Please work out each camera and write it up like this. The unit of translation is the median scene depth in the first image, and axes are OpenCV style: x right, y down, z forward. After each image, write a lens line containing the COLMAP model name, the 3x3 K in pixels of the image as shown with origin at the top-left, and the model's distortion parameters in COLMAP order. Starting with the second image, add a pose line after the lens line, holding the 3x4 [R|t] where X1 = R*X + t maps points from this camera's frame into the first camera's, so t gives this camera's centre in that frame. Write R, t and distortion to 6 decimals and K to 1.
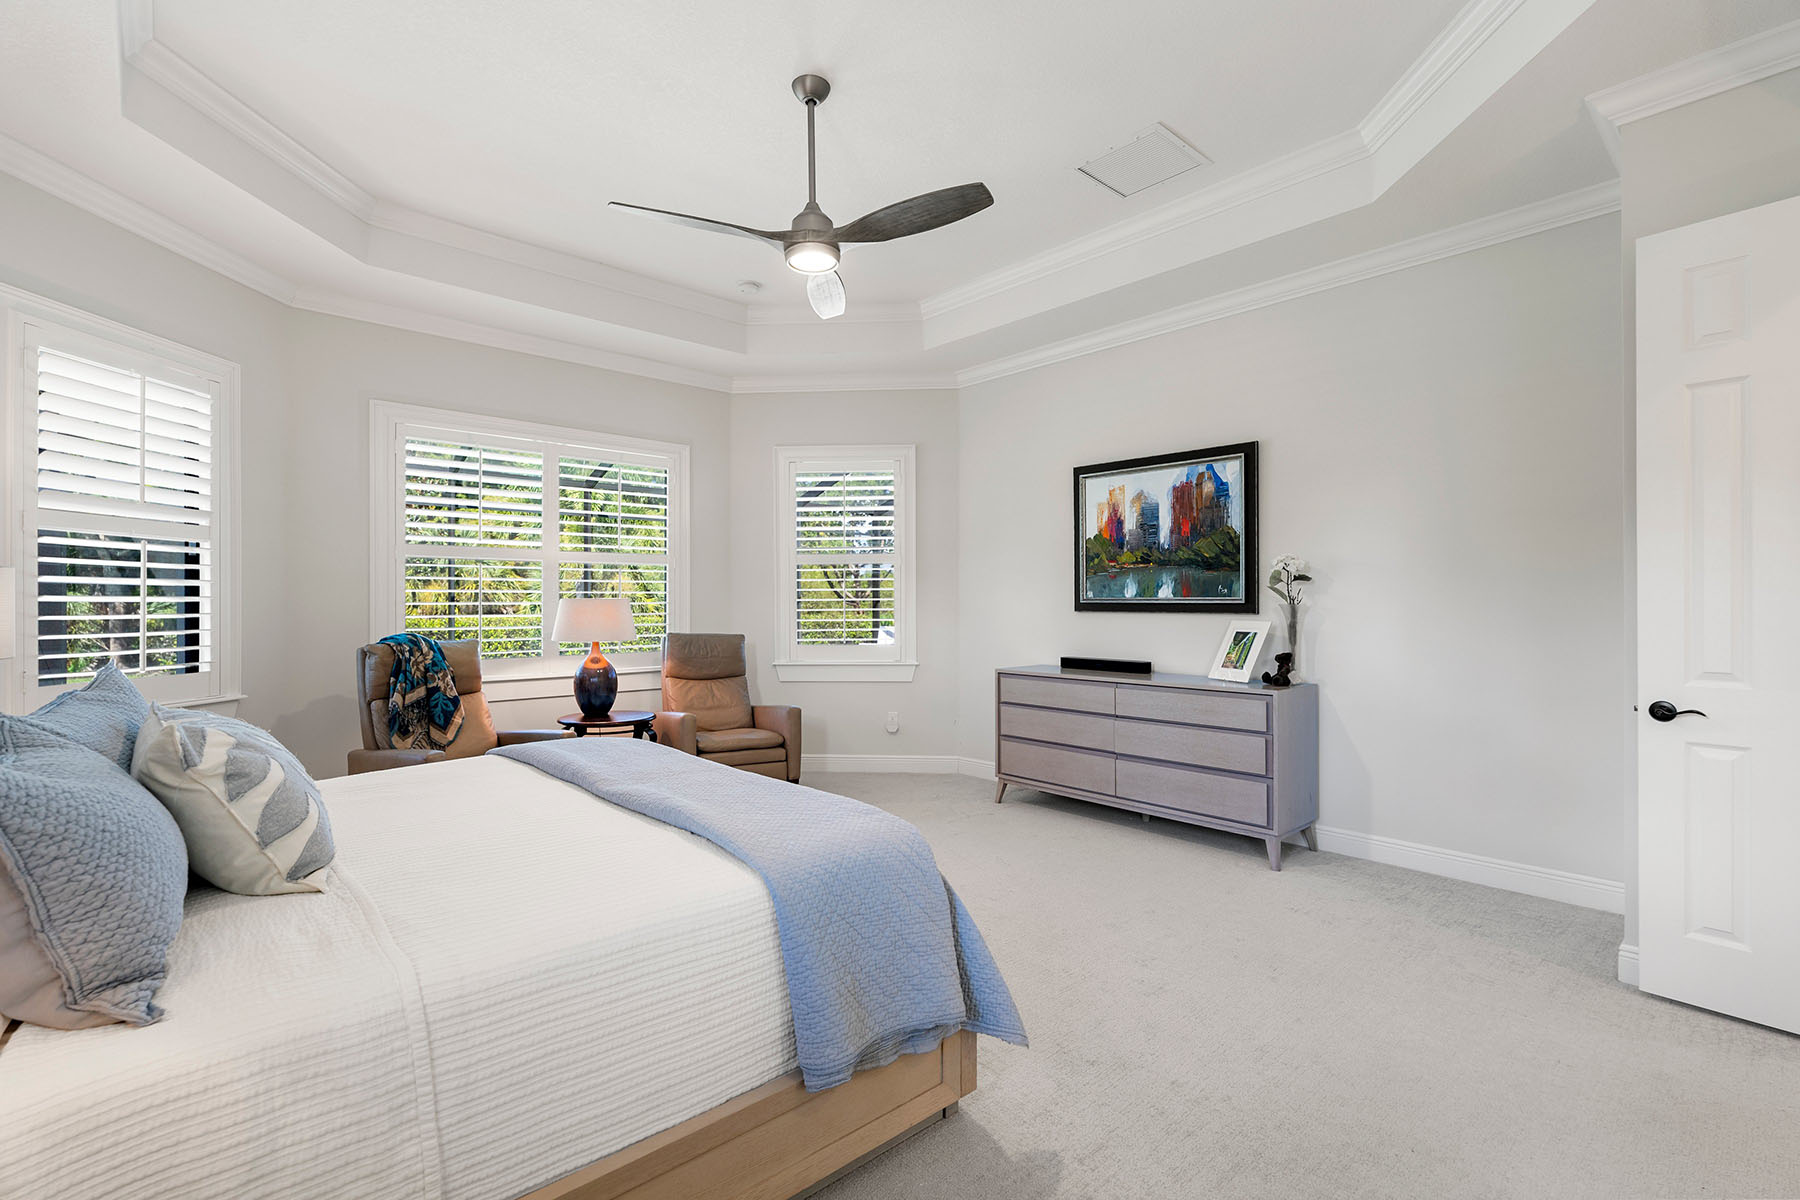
lens RADIAL K [[804.4, 0, 896.4], [0, 804.4, 593.9], [0, 0, 1]] dist [0.002743, 0.000397]
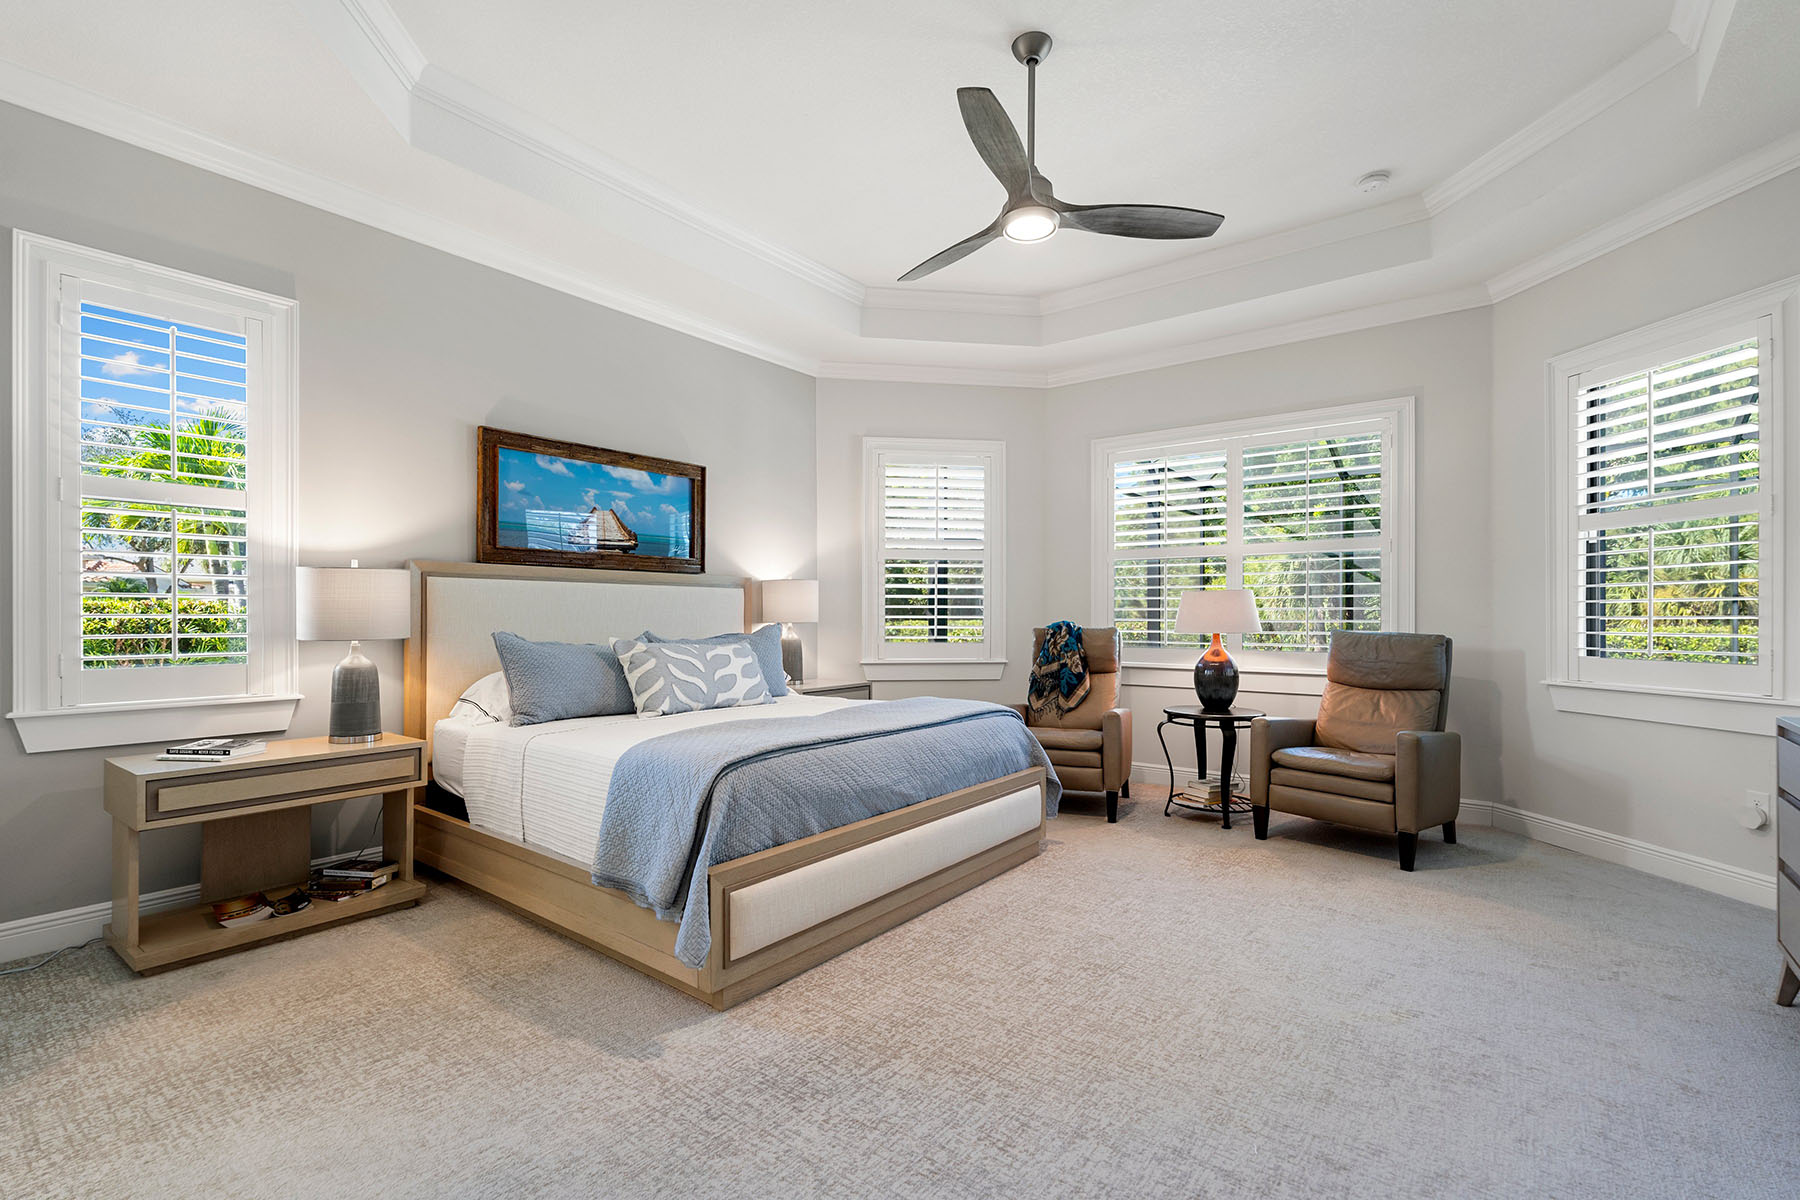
lens RADIAL K [[826.3, 0, 900.0], [0, 826.3, 600.0], [0, 0, 1]] dist [0.001461, 0.000205]
pose [[0.181255, -0.013475, -0.983344, 0.592535], [0.012416, 0.999858, -0.011413, 0.026187], [0.983358, -0.010141, 0.181397, 0.472201]]
